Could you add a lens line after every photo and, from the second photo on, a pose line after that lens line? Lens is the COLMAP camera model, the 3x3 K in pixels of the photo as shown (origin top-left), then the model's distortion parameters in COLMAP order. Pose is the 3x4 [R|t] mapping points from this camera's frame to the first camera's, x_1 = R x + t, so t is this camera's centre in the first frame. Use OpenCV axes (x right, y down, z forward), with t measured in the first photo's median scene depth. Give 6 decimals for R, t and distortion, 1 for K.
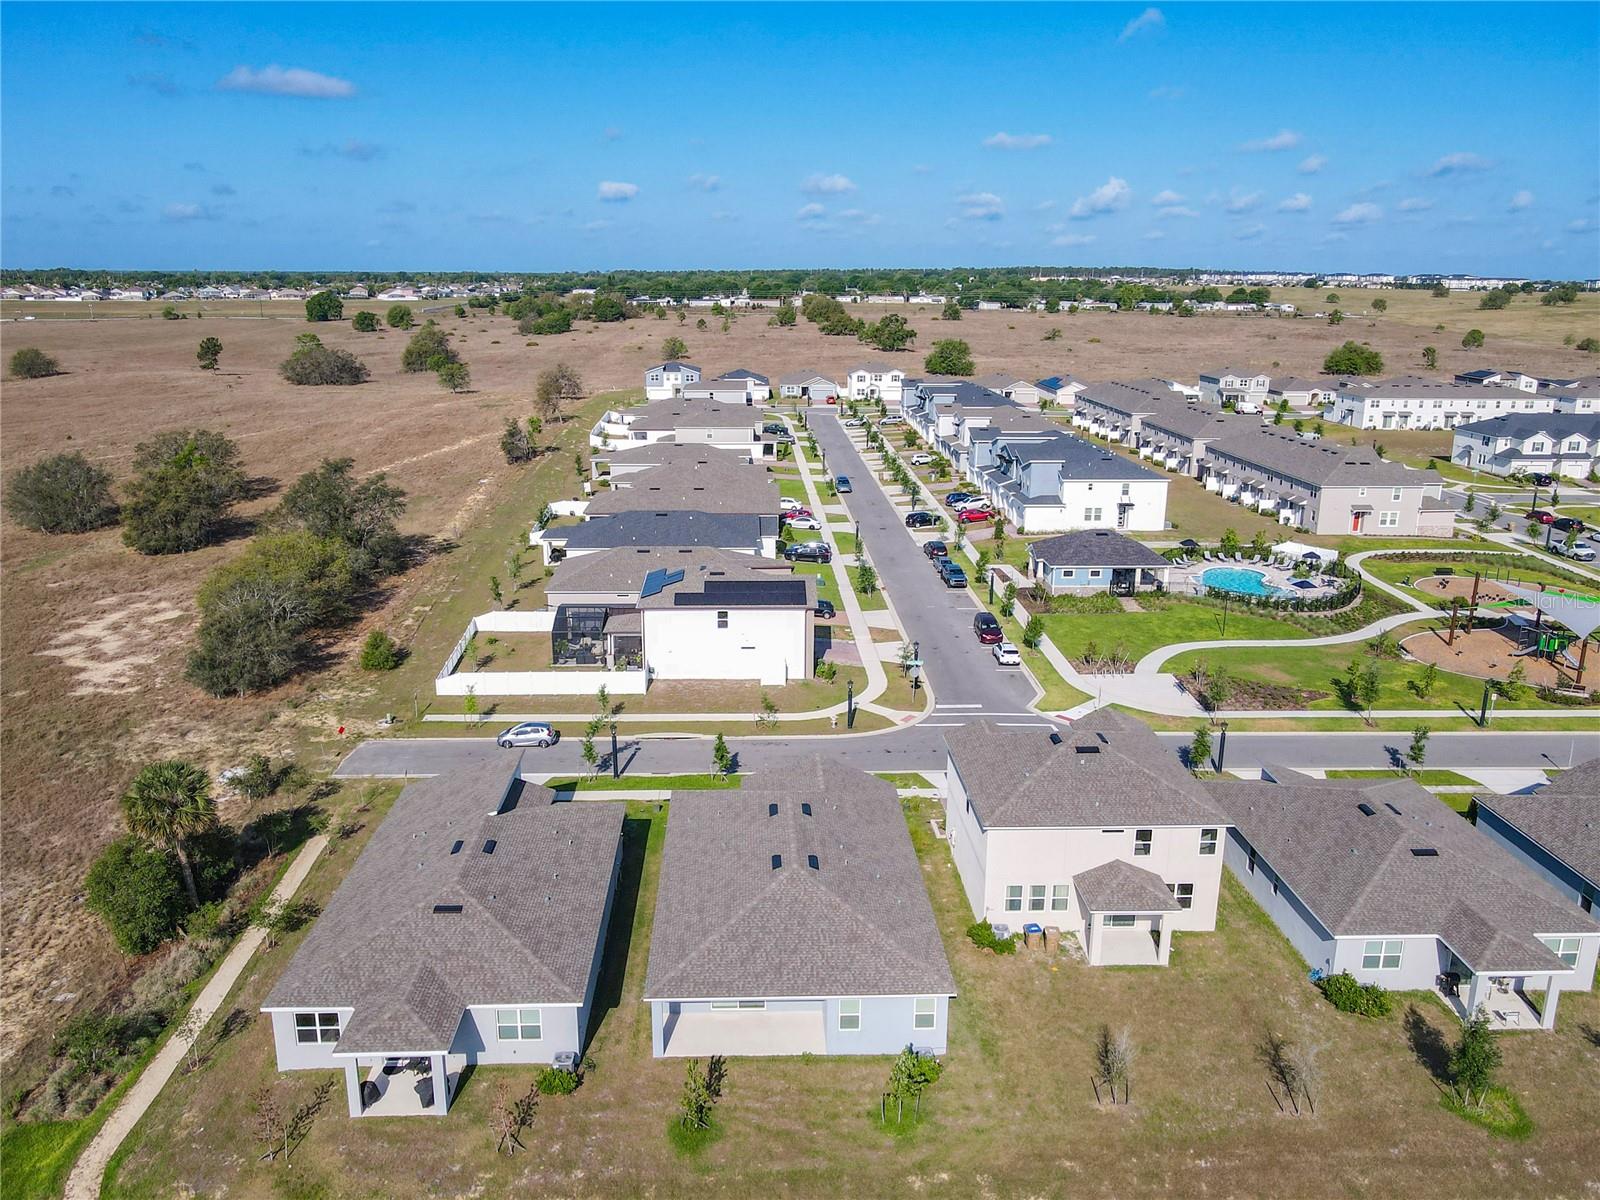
lens RADIAL K [[1251.4, 0, 789.0], [0, 1251.4, 599.8], [0, 0, 1]] dist [-0.024002, 0.032795]
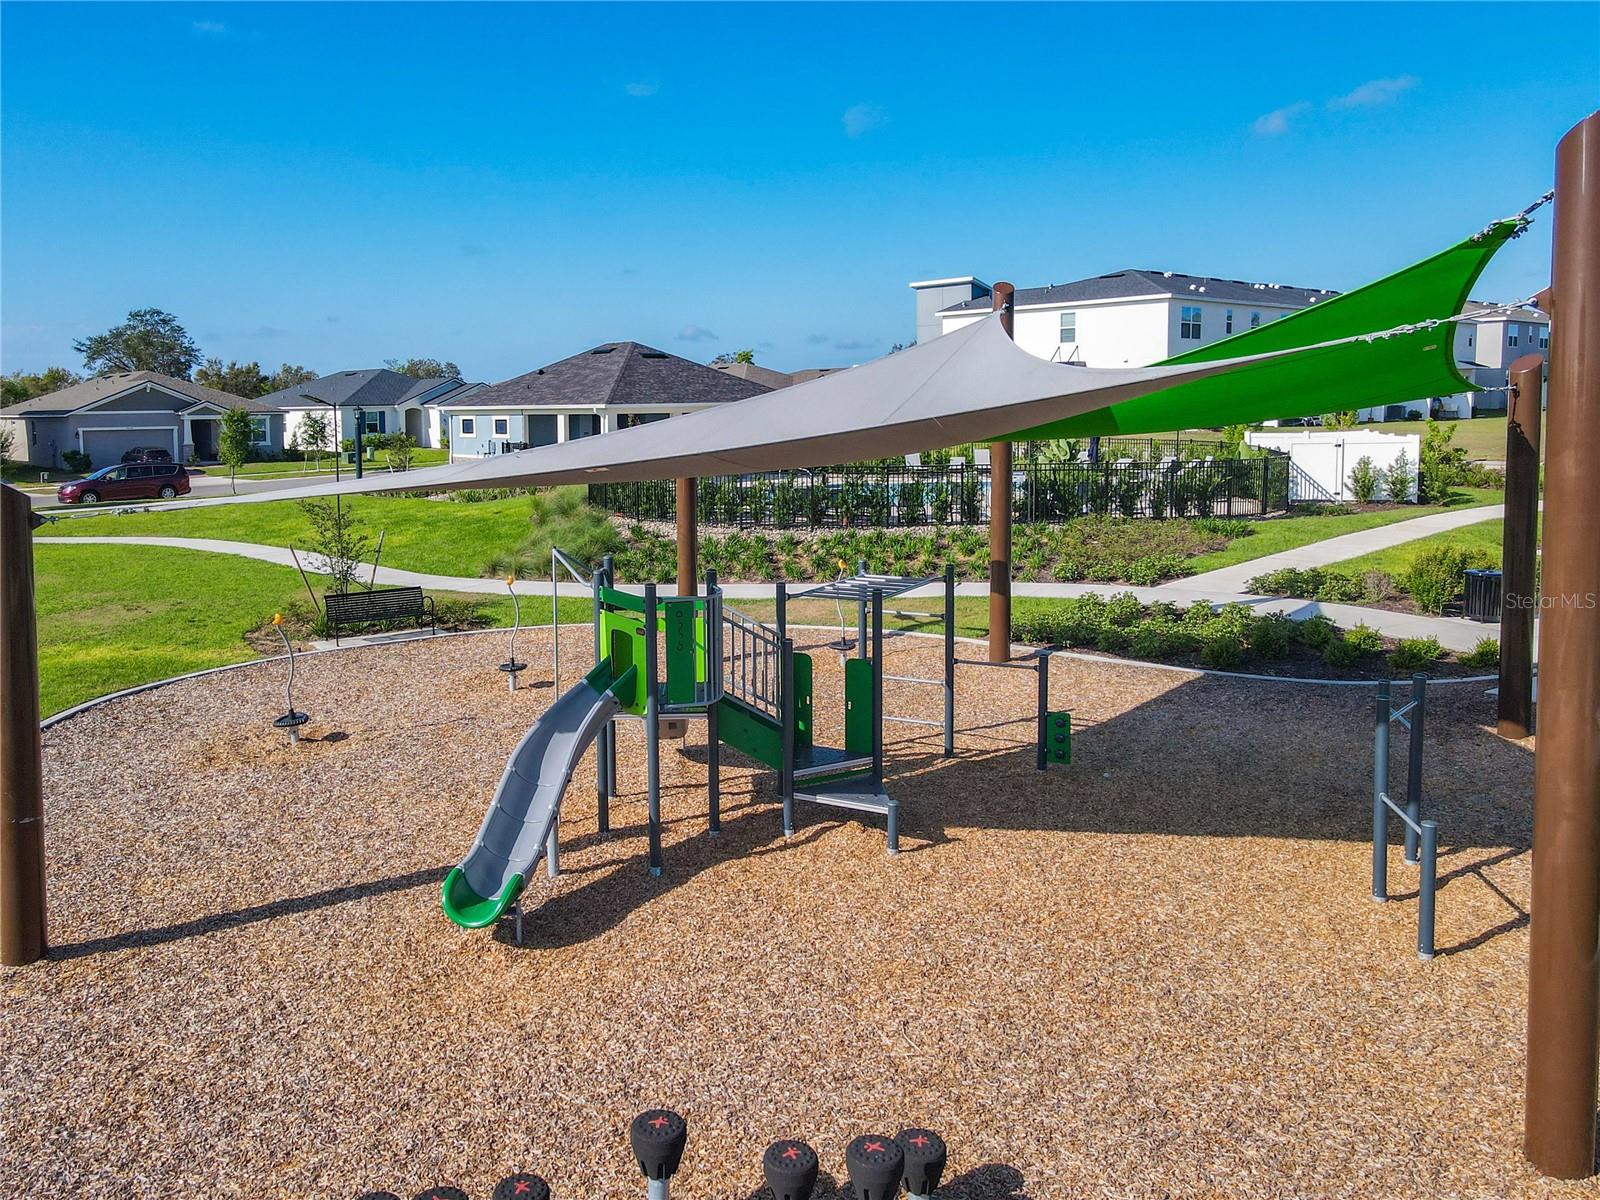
lens RADIAL K [[1201.7, 0, 767.9], [0, 1201.7, 604.9], [0, 0, 1]] dist [0.023928, -0.005175]
pose [[0.651285, 0.111283, -0.750629, 0.596871], [-0.186565, 0.982308, -0.016244, 0.026678], [0.735542, 0.150620, 0.660524, 0.813907]]
